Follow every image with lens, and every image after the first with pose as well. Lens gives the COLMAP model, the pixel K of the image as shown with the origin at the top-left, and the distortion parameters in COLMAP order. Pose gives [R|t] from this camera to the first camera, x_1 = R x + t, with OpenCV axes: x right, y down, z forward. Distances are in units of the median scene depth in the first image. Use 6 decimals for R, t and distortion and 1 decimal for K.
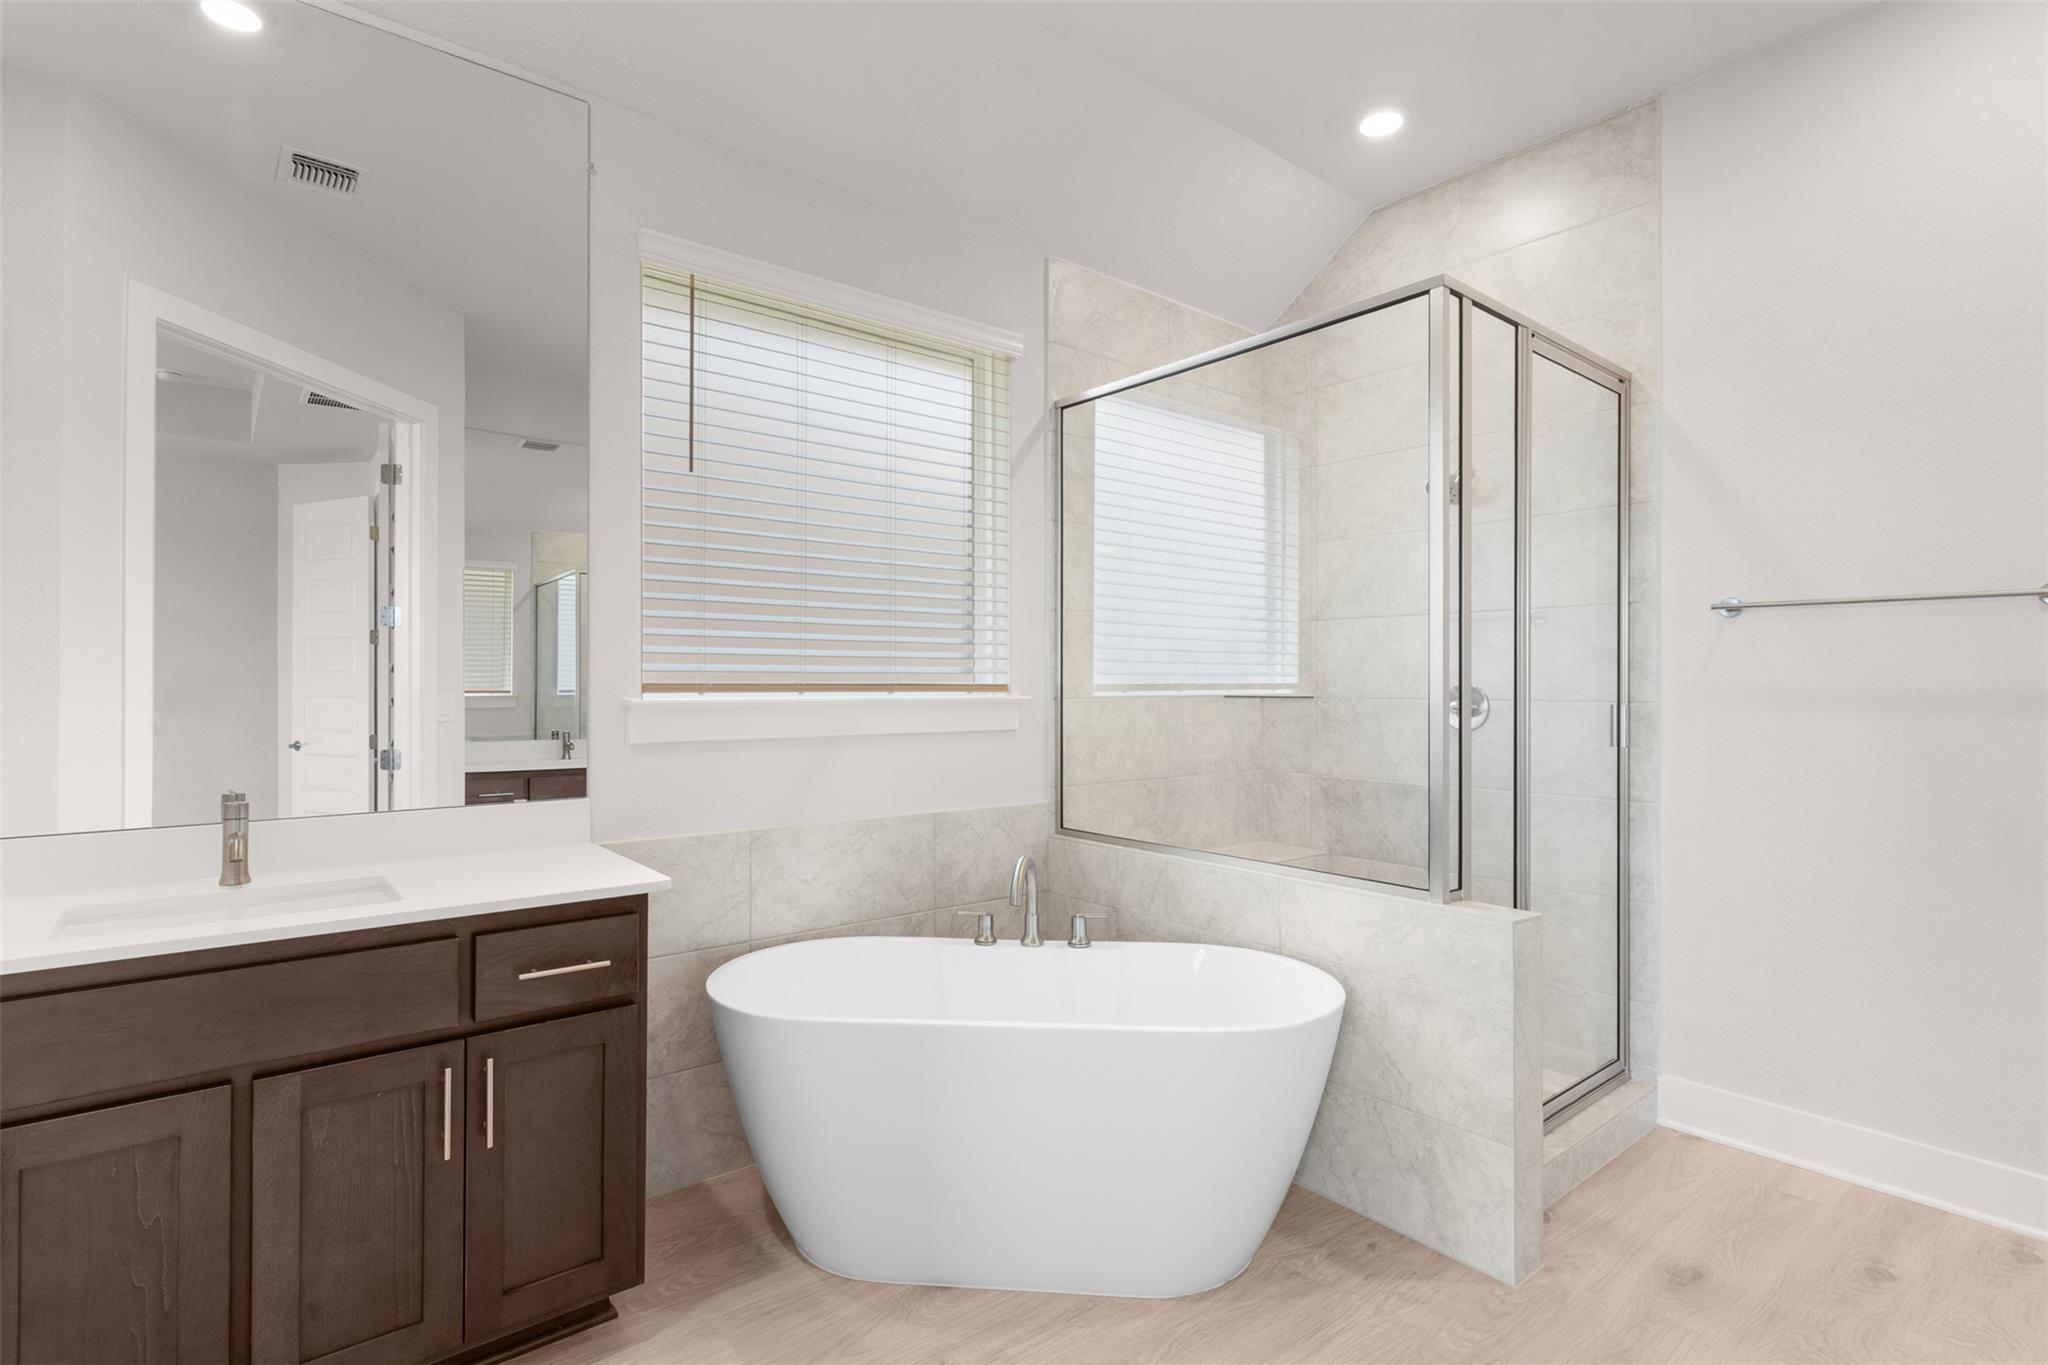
lens RADIAL K [[996.4, 0, 1019.6], [0, 996.4, 682.4], [0, 0, 1]] dist [-0.000824, 0.000240]
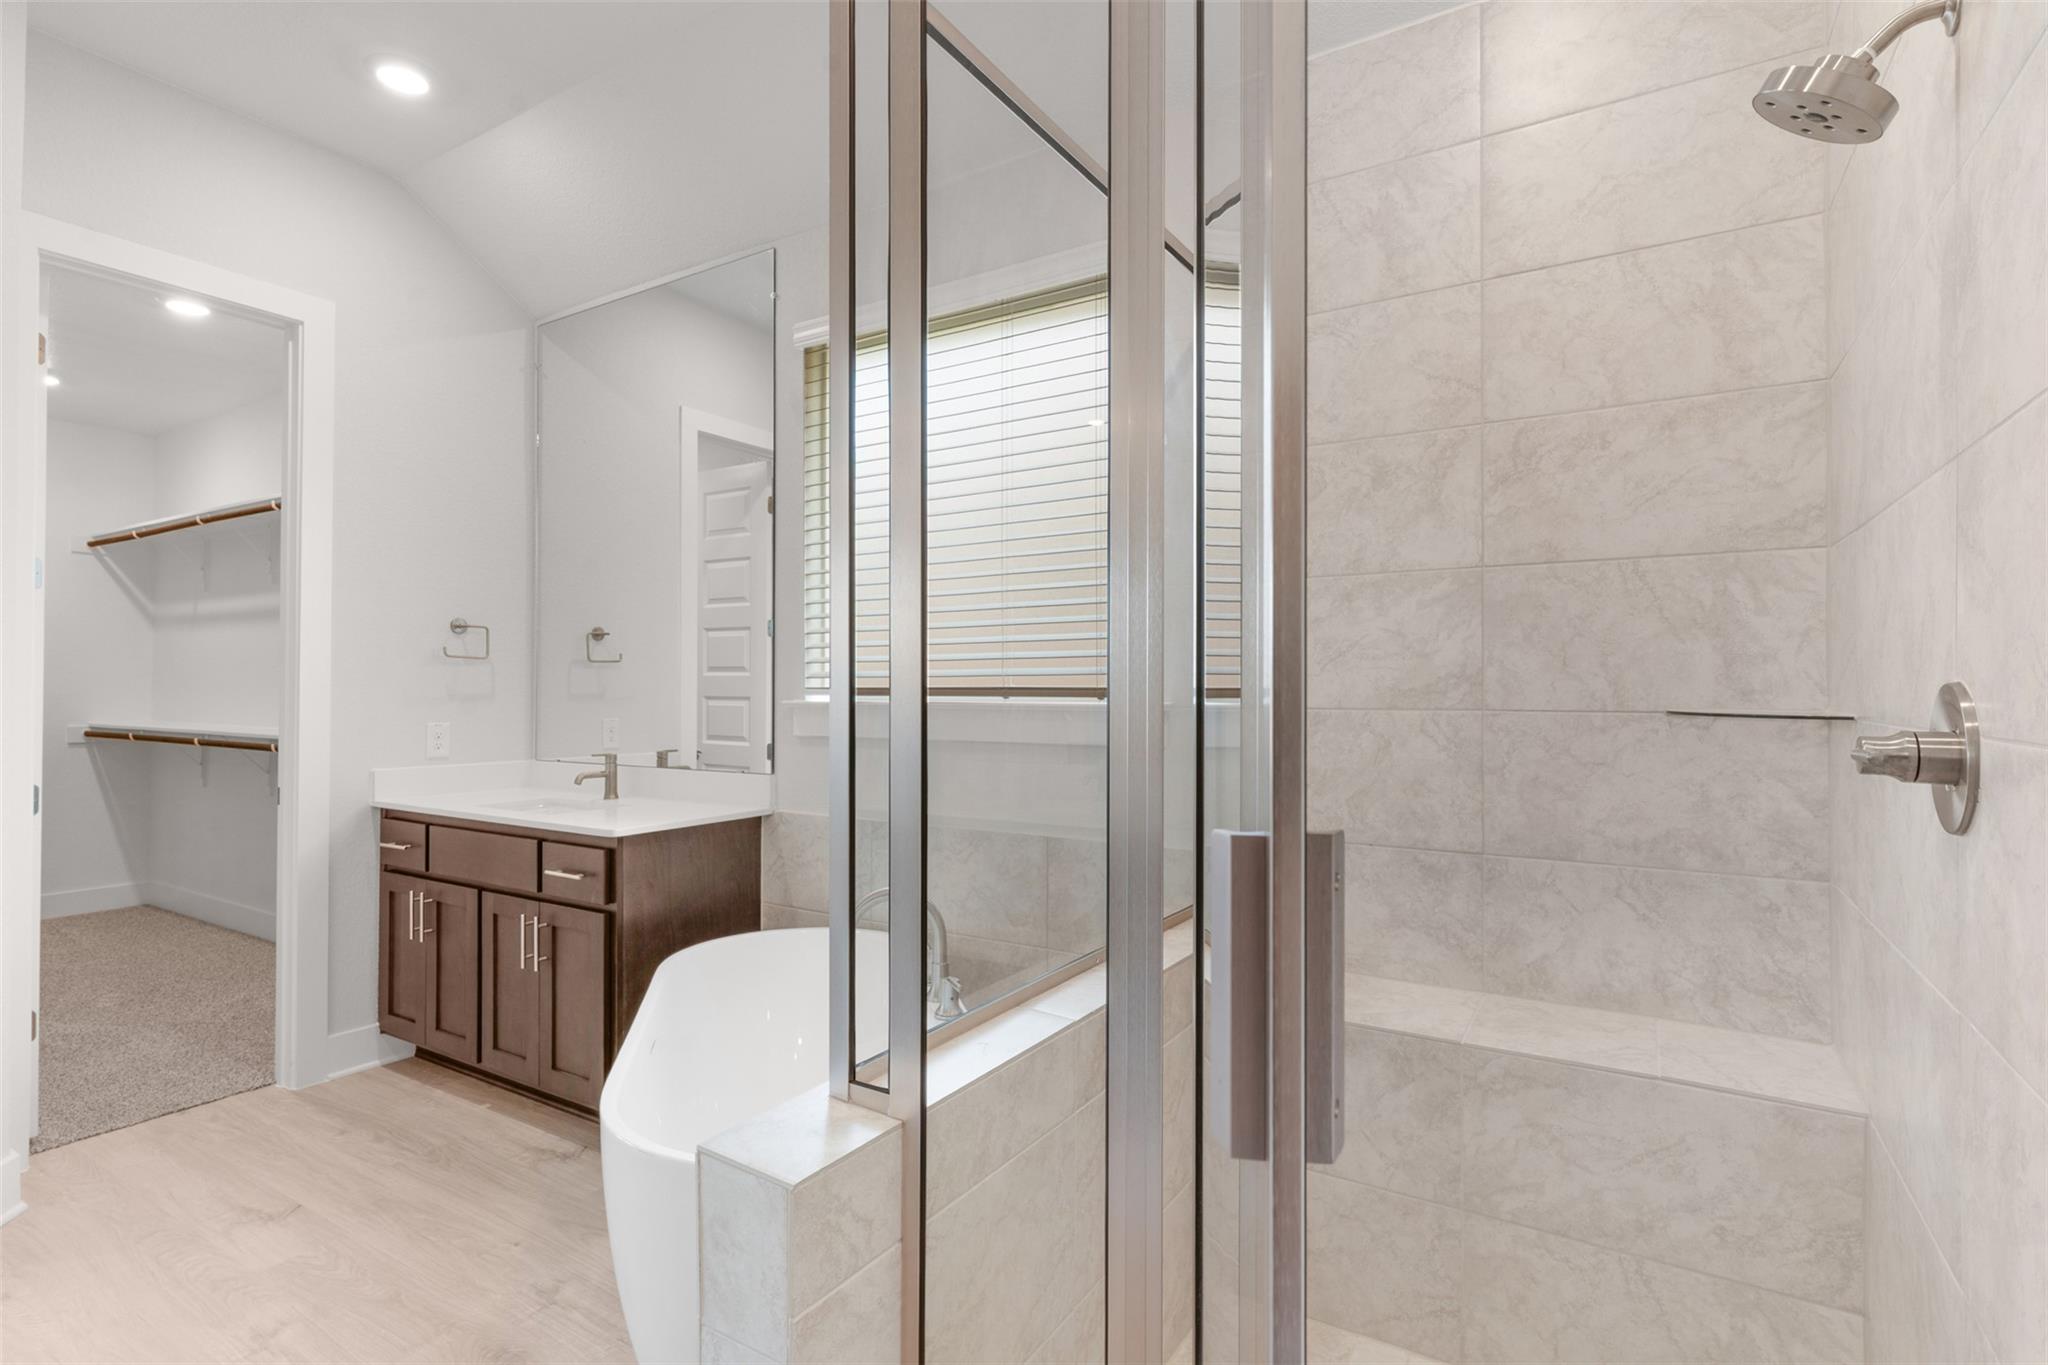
lens RADIAL K [[996.4, 0, 1017.6], [0, 996.4, 686.7], [0, 0, 1]] dist [-0.000824, 0.000240]
pose [[0.307370, -0.009306, -0.951545, 0.742060], [0.002153, 0.999956, -0.009084, 0.009035], [0.951588, 0.000743, 0.307376, 0.722964]]
